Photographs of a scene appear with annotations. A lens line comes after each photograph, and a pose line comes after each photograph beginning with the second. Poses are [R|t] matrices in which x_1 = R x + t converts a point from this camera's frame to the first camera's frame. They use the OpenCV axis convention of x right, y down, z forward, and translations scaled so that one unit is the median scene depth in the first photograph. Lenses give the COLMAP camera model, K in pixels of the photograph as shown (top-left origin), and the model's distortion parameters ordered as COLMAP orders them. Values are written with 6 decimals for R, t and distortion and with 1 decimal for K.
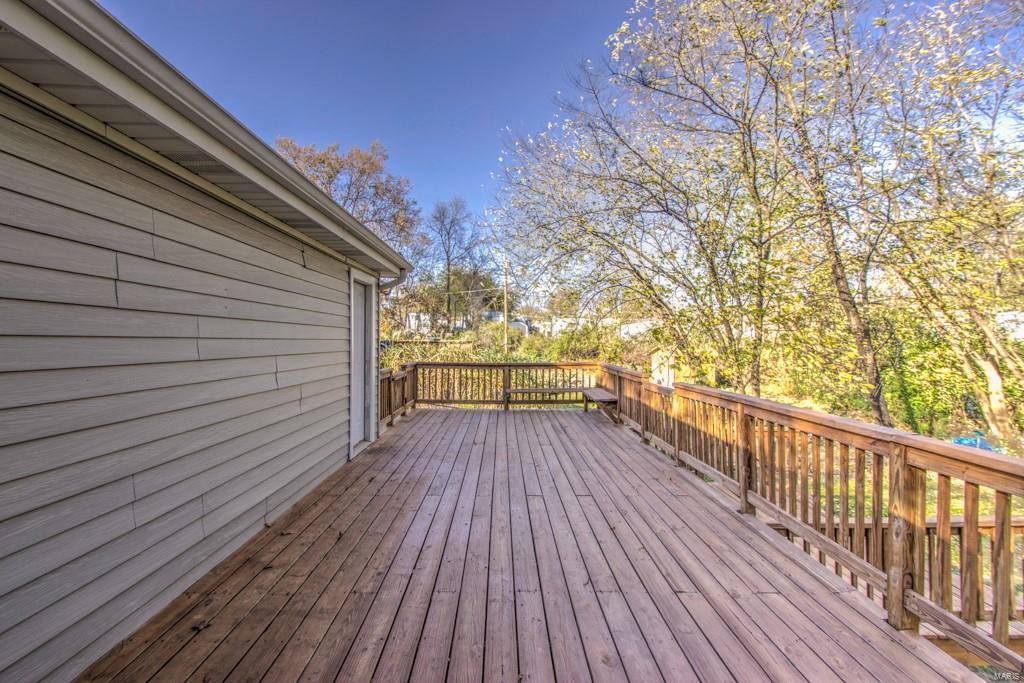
lens RADIAL K [[479.0, 0, 511.9], [0, 479.0, 341.5], [0, 0, 1]] dist [0.005348, -0.001182]
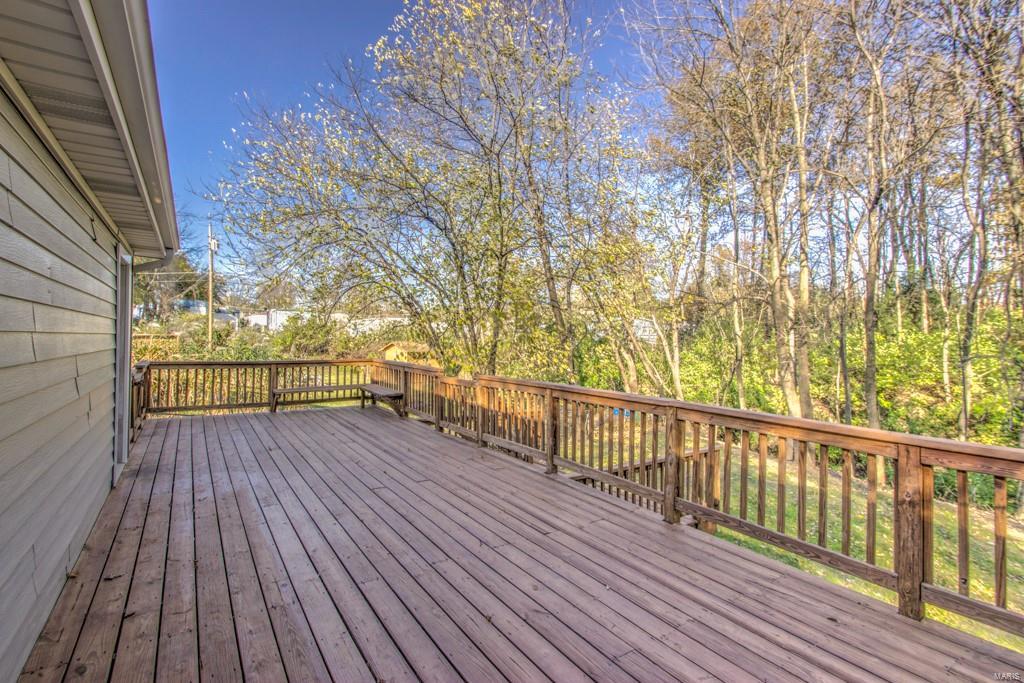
lens RADIAL K [[479.0, 0, 510.0], [0, 479.0, 337.1], [0, 0, 1]] dist [0.005348, -0.001182]
pose [[0.842051, 0.009113, 0.539321, -0.303380], [-0.008971, 0.999956, -0.002890, -0.004809], [-0.539323, -0.002404, 0.842095, -0.027071]]
